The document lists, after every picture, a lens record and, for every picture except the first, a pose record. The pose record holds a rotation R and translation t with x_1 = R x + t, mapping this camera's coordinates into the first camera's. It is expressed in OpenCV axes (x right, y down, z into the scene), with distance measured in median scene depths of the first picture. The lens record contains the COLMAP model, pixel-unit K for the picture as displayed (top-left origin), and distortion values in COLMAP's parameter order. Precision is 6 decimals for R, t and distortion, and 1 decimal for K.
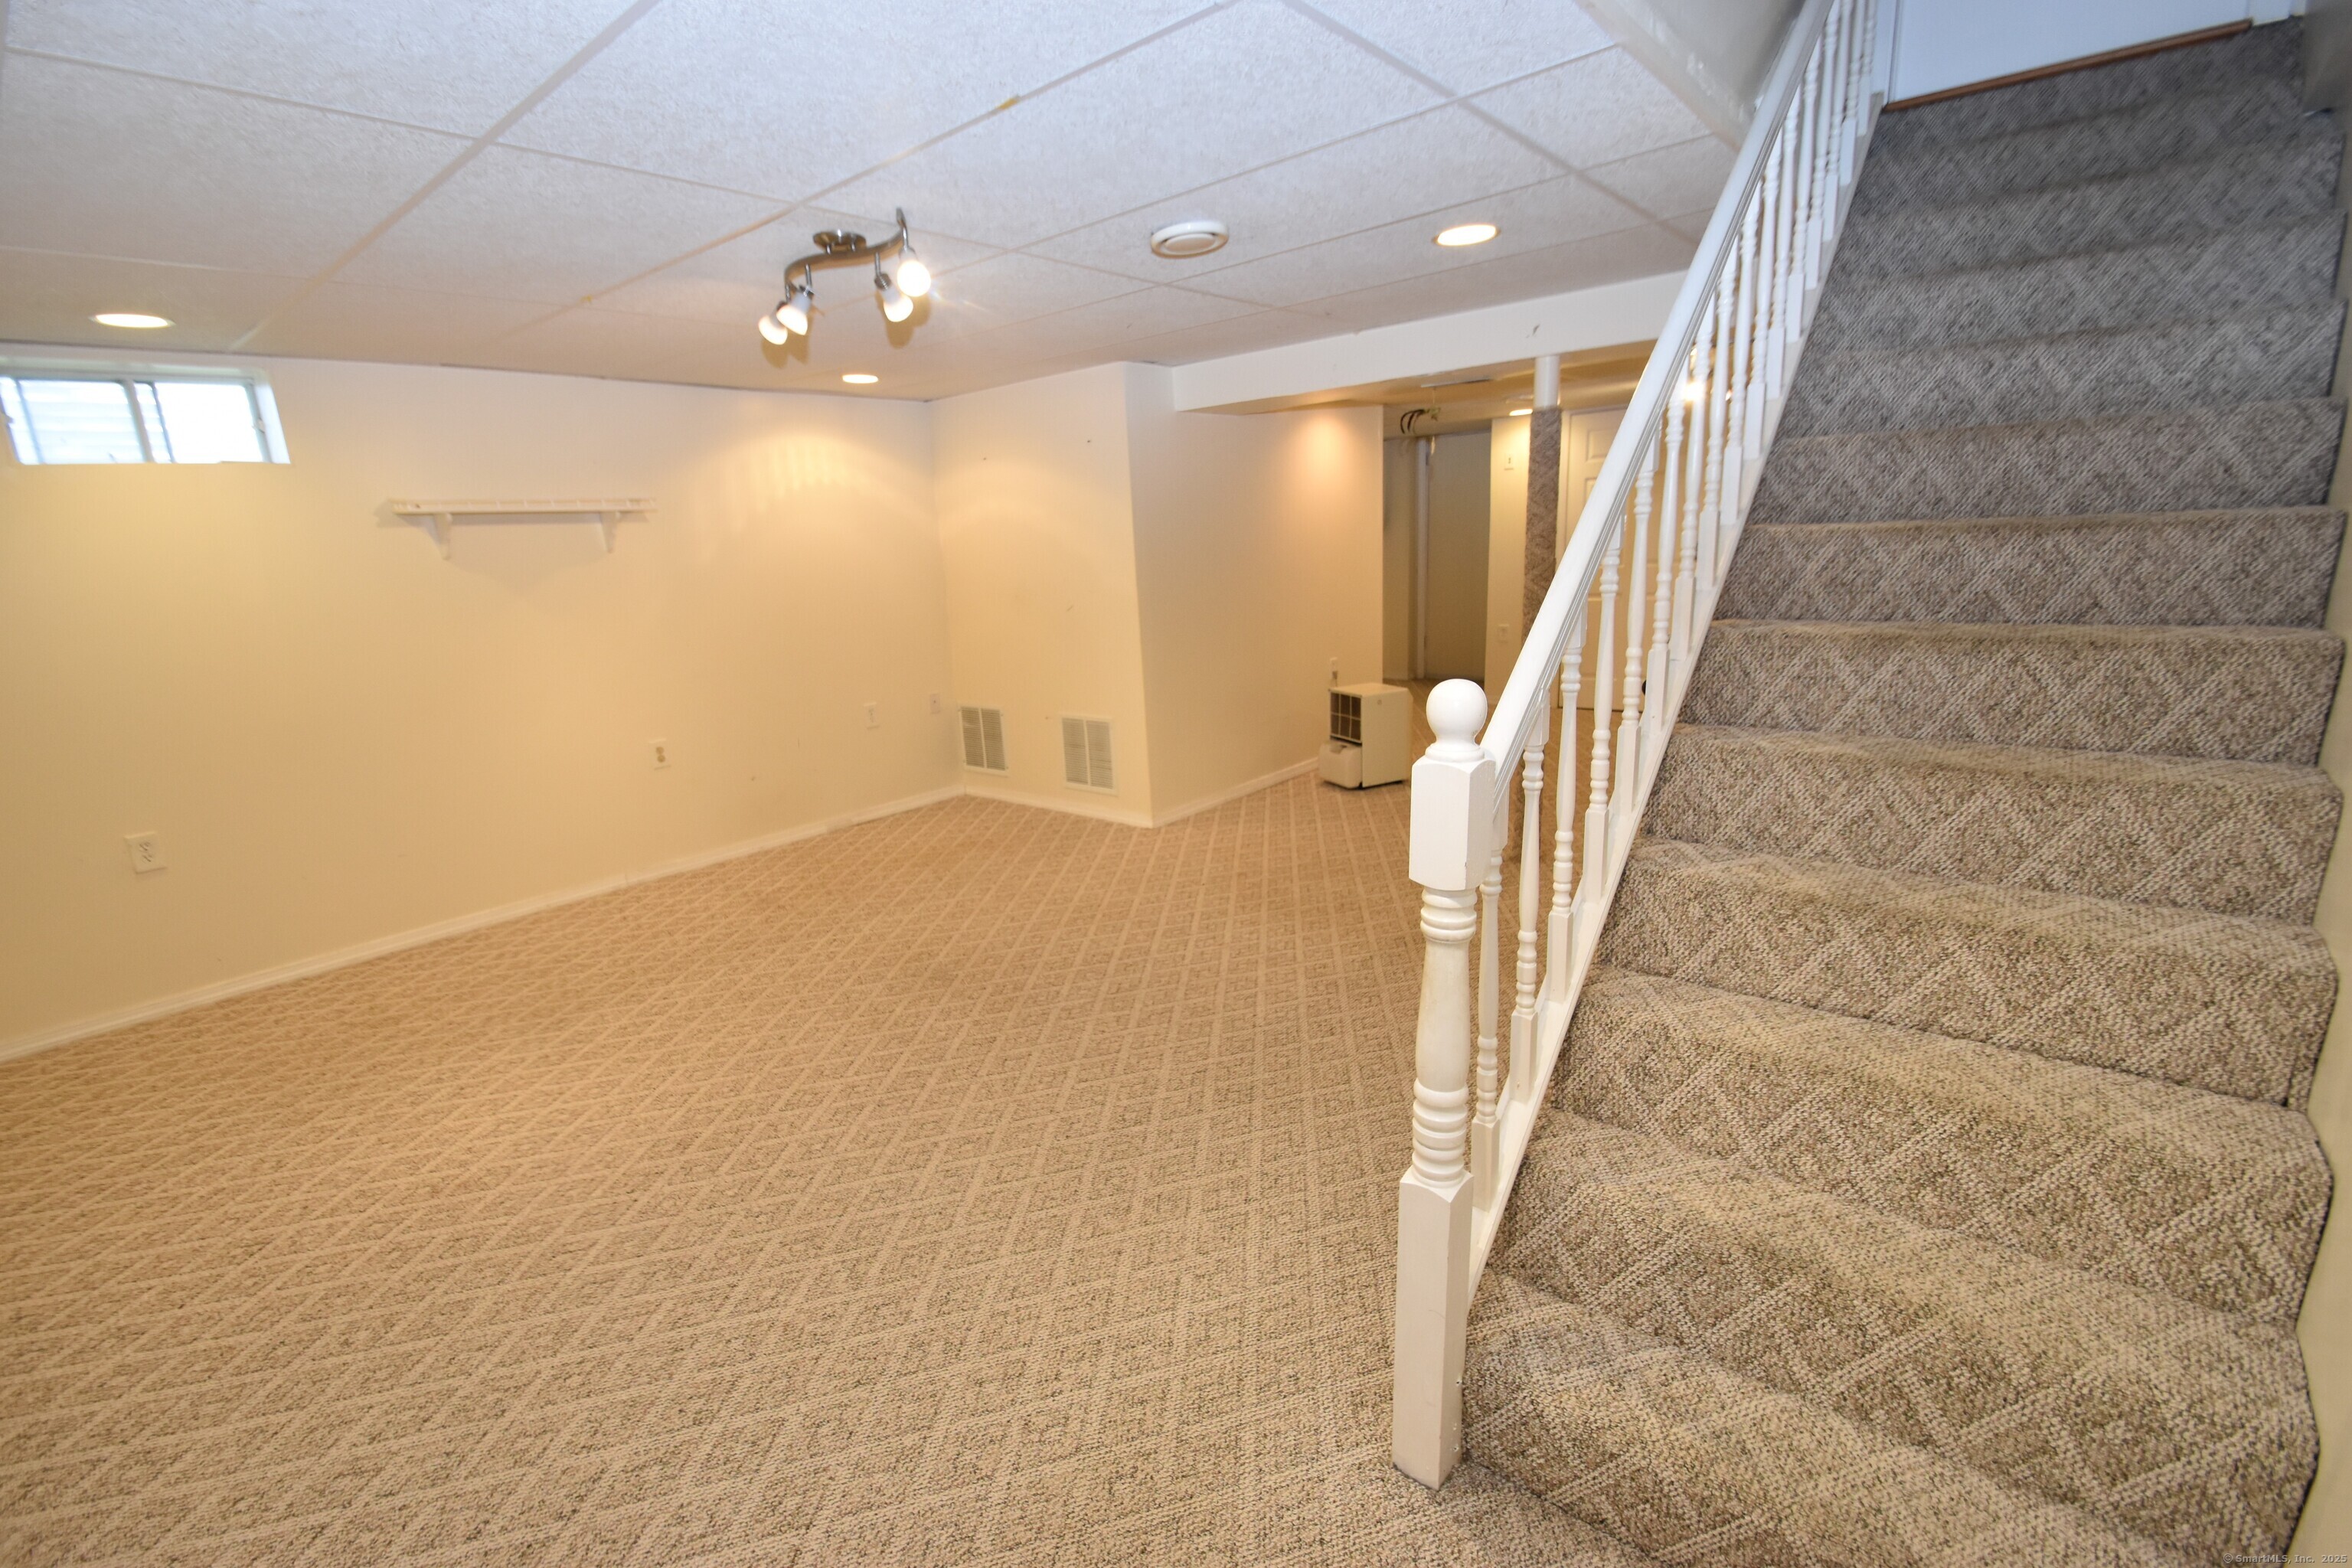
lens RADIAL K [[1042.6, 0, 1153.4], [0, 1042.6, 817.3], [0, 0, 1]] dist [0.021477, -0.019605]
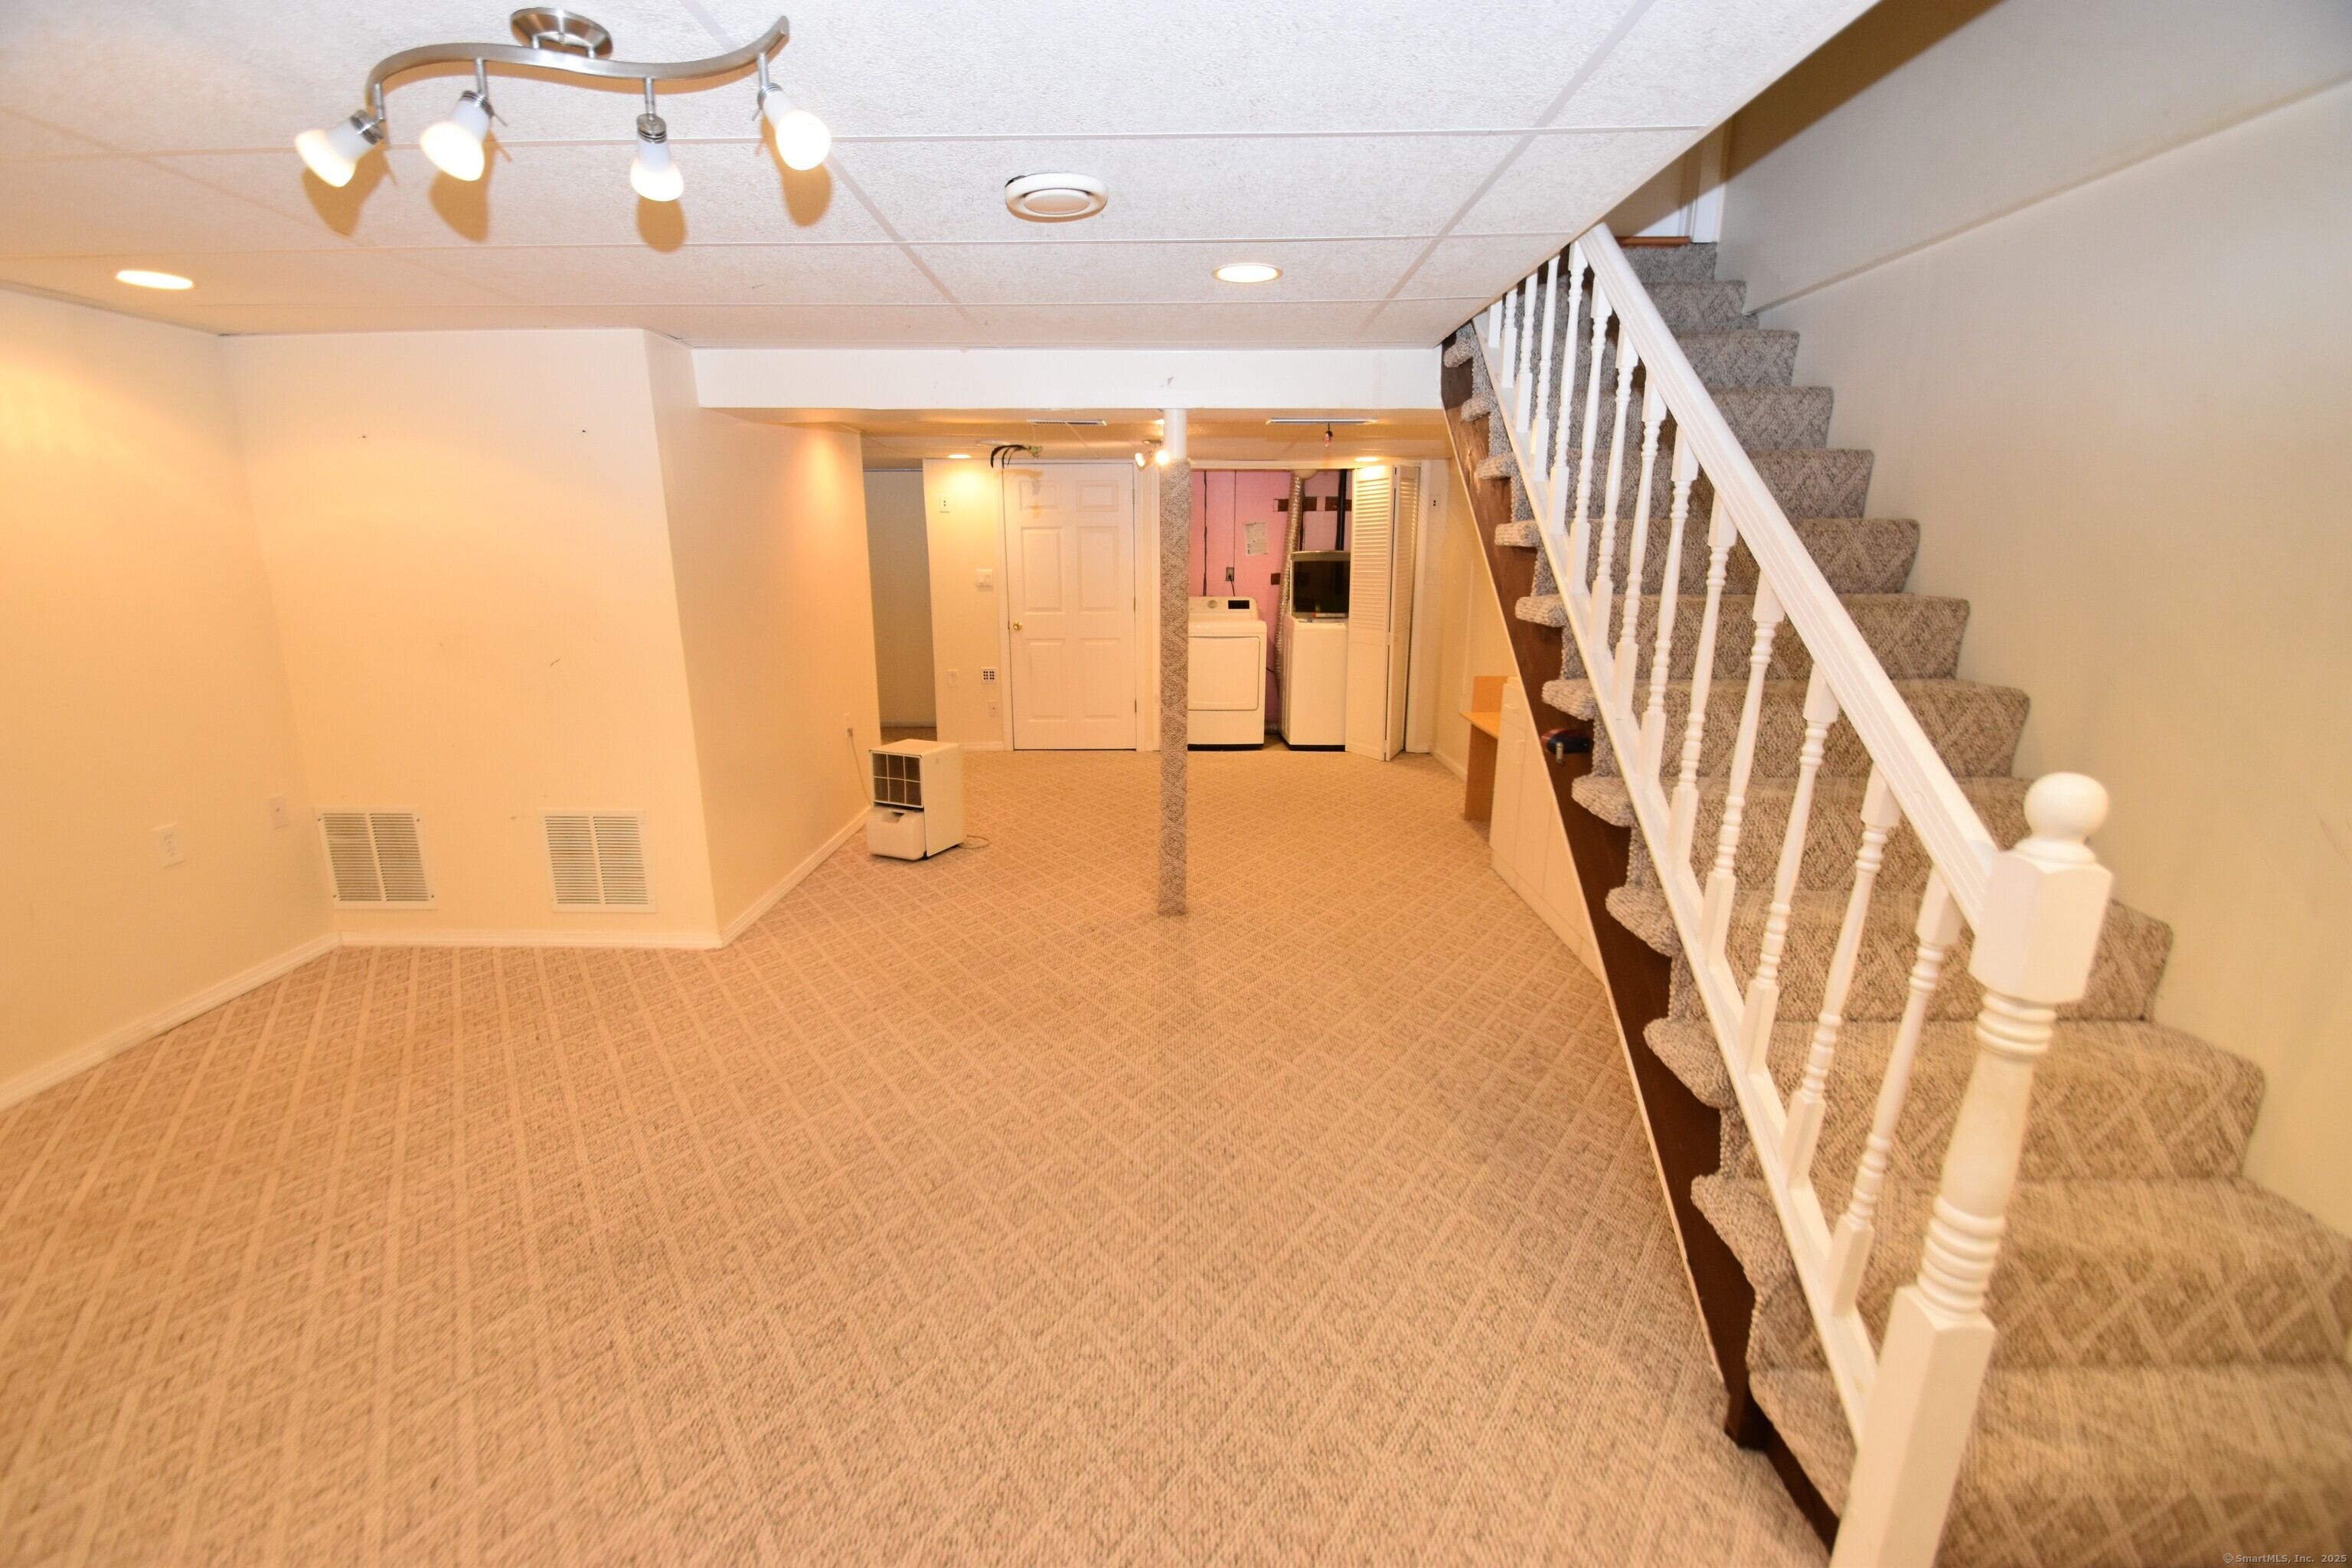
lens RADIAL K [[1042.6, 0, 1153.4], [0, 1042.6, 817.3], [0, 0, 1]] dist [0.021477, -0.019605]
pose [[0.766314, -0.105778, 0.633698, -0.261441], [0.127491, 0.991775, 0.011377, -0.058865], [-0.629689, 0.072072, 0.773496, 0.229683]]
